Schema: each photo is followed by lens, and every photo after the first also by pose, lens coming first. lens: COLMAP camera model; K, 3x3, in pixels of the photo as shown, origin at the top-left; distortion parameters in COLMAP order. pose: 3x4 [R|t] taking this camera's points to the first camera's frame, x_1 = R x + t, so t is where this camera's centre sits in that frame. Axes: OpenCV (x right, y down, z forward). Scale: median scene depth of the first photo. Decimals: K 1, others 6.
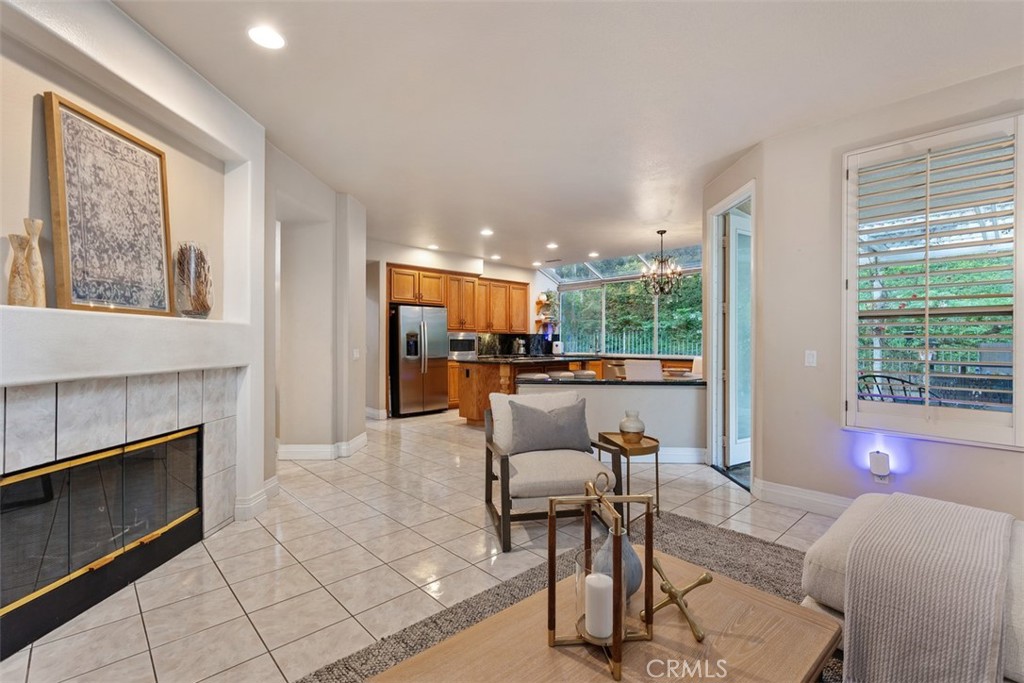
lens RADIAL K [[463.8, 0, 512.0], [0, 463.8, 341.5], [0, 0, 1]] dist [0.000898, 0.000157]
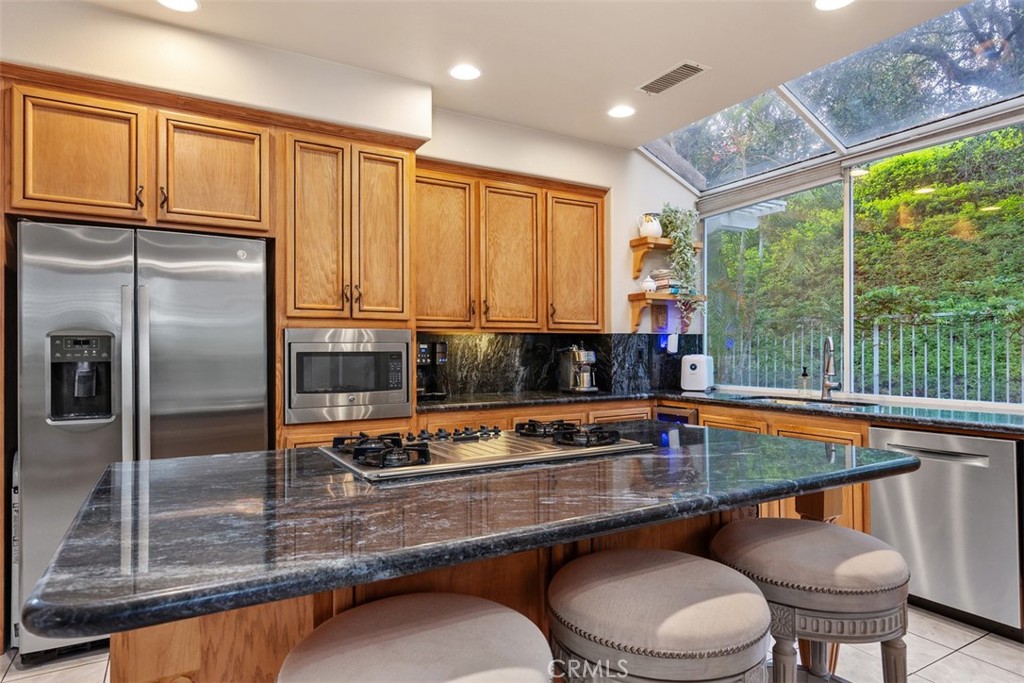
lens RADIAL K [[586.9, 0, 512.0], [0, 586.9, 341.5], [0, 0, 1]] dist [-0.000388, -0.000001]
pose [[0.972692, -0.010381, -0.231868, 0.068127], [0.007117, 0.999864, -0.014911, -0.004415], [0.231991, 0.012853, 0.972633, 0.561451]]
